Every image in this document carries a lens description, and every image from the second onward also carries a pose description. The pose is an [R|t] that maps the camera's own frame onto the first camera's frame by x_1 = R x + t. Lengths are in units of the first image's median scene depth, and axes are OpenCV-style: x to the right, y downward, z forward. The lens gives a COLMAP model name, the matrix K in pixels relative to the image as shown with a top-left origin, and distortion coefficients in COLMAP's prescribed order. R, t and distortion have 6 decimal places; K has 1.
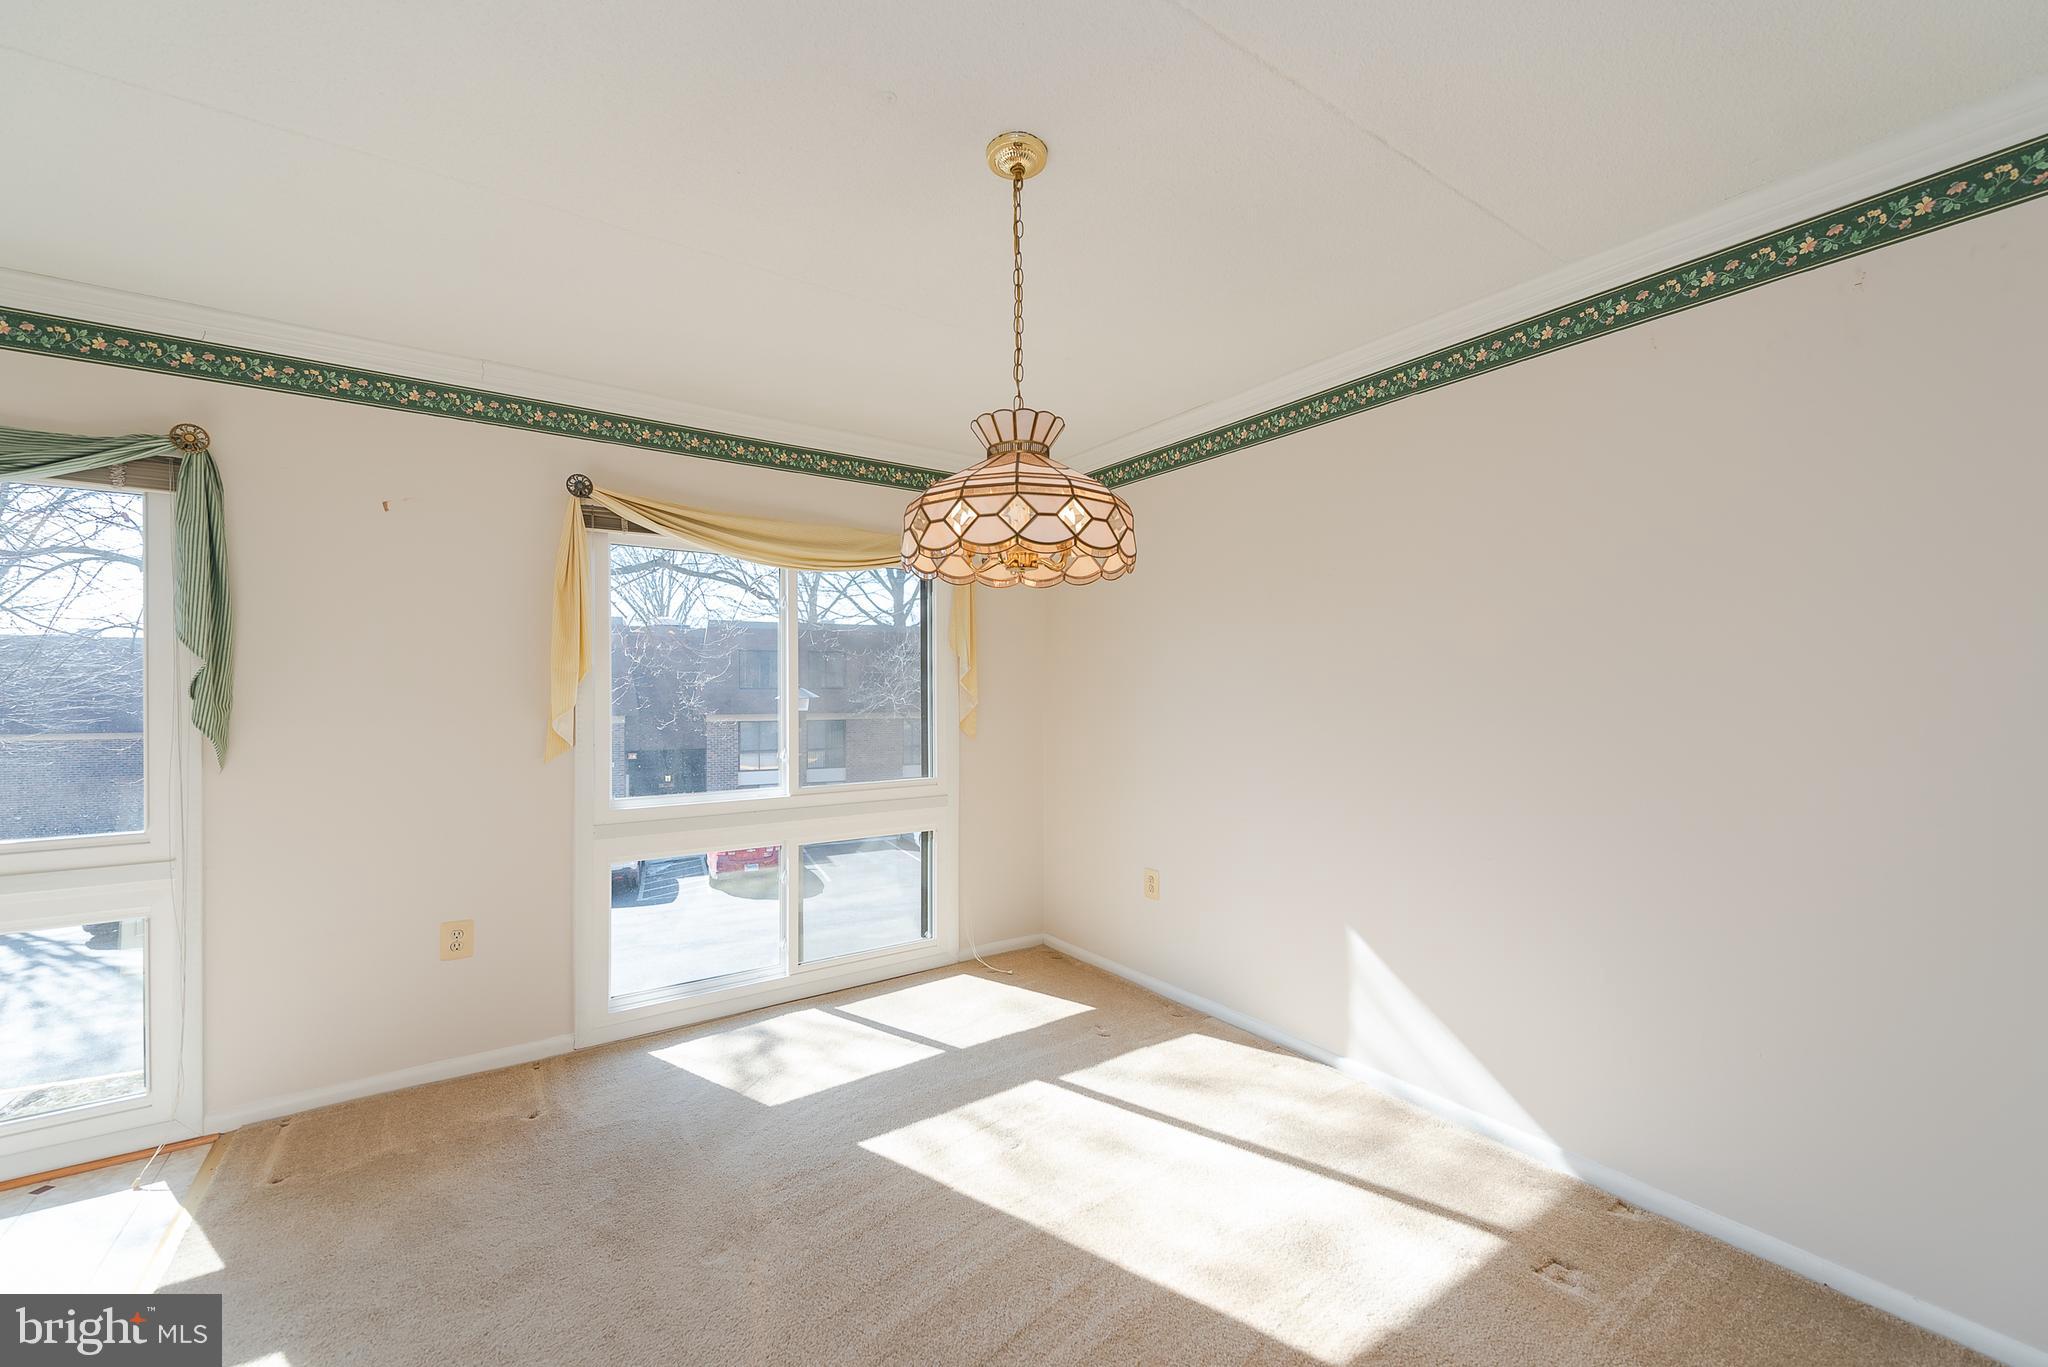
lens RADIAL K [[823.4, 0, 1031.2], [0, 823.4, 684.5], [0, 0, 1]] dist [0.008224, -0.004587]
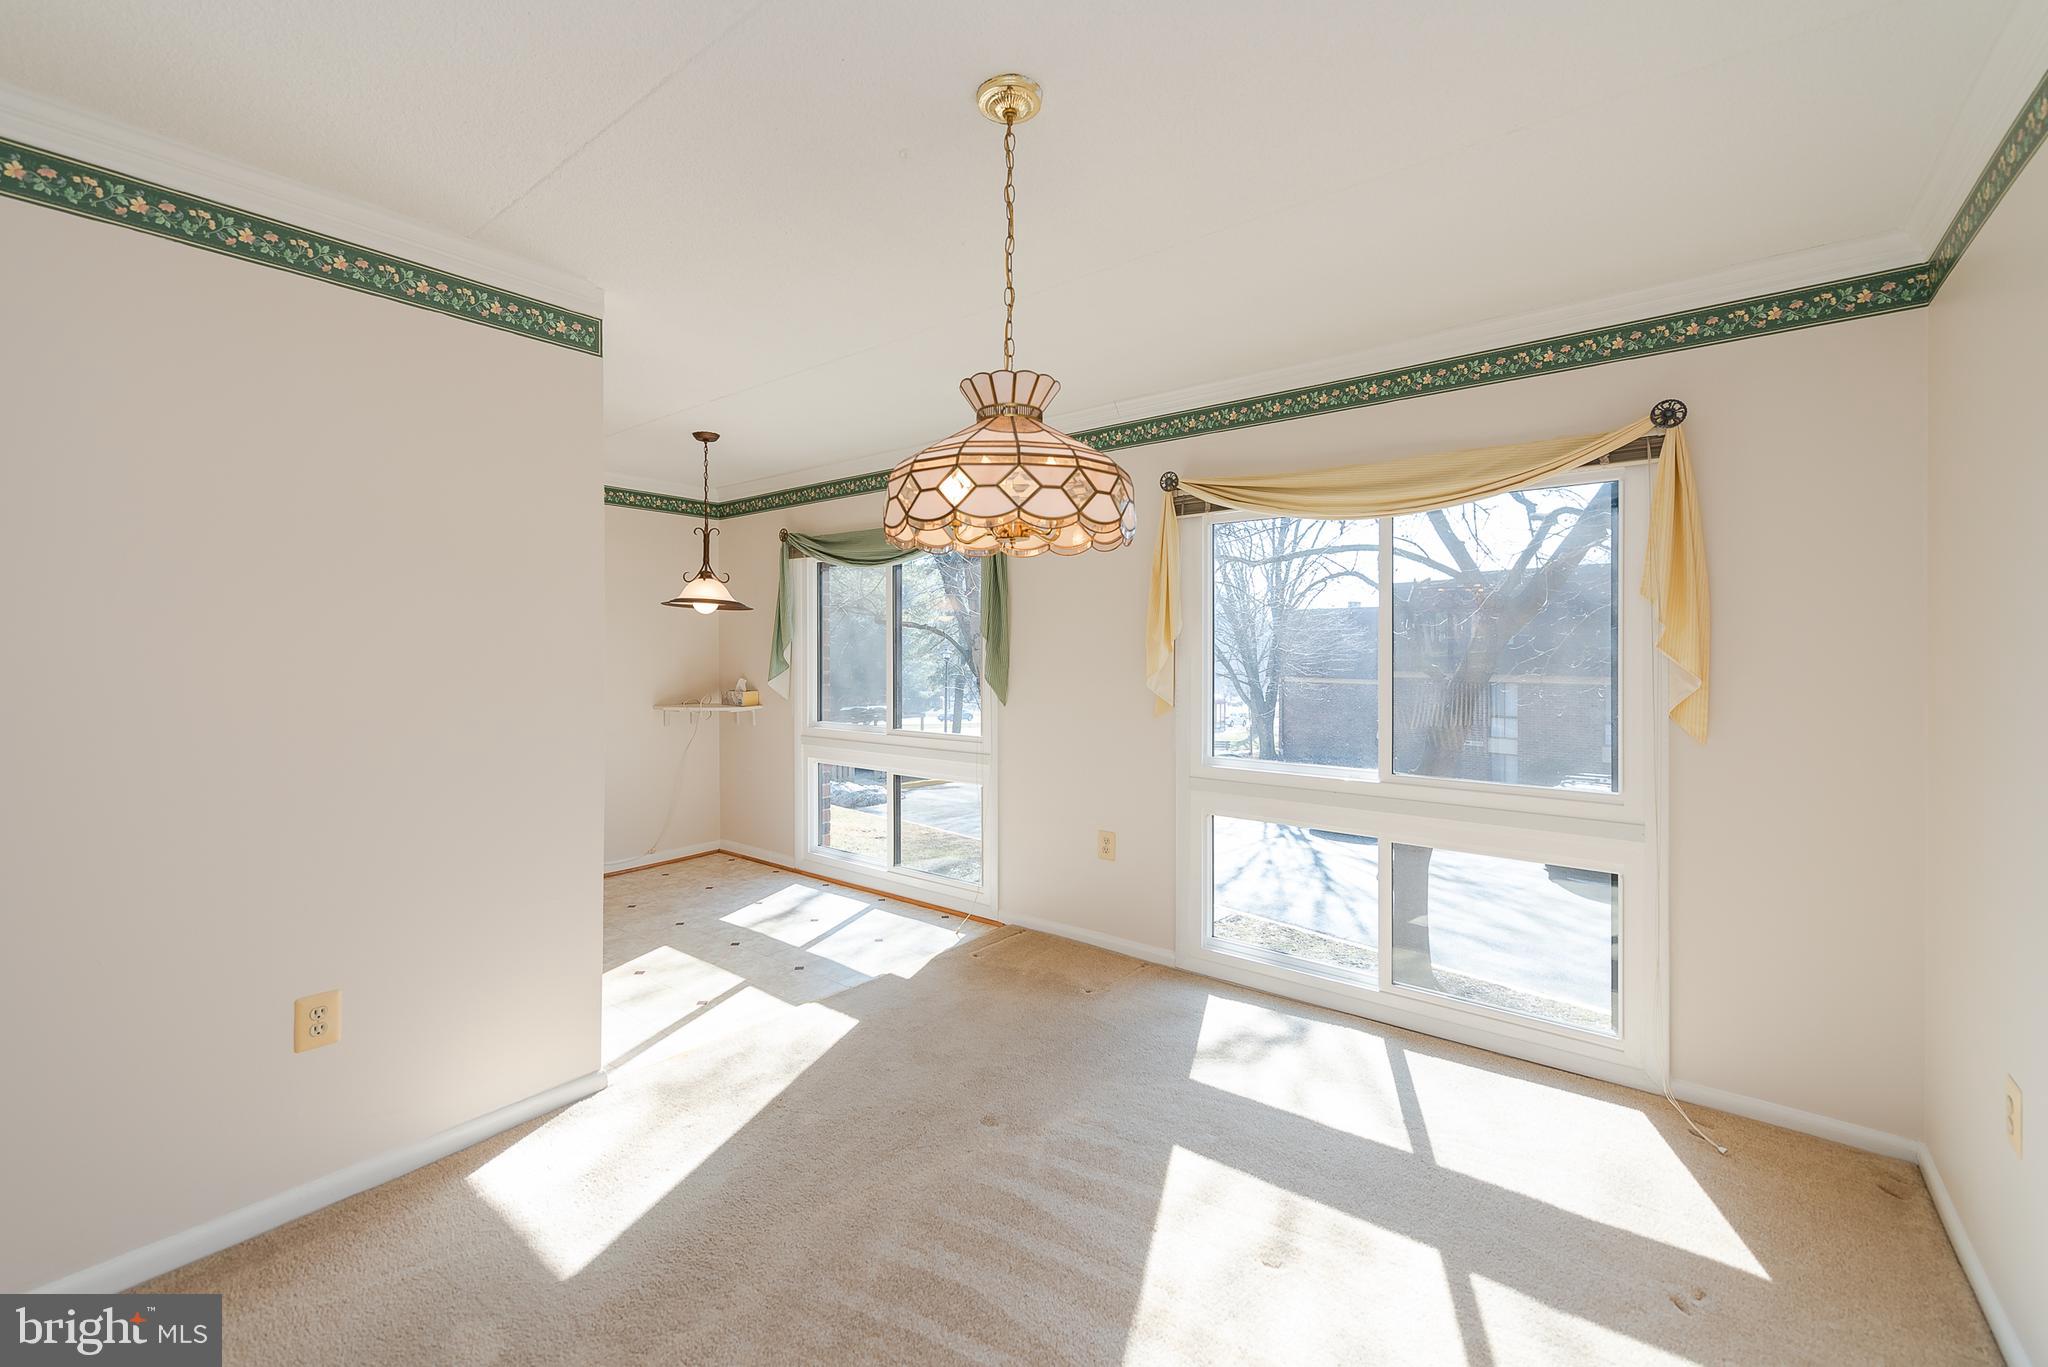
lens RADIAL K [[841.3, 0, 964.2], [0, 841.3, 652.4], [0, 0, 1]] dist [0.007924, -0.000150]
pose [[0.248267, 0.006132, -0.968672, 0.527632], [0.005759, 0.999953, 0.007806, -0.011832], [0.968675, -0.007517, 0.248220, 0.425967]]
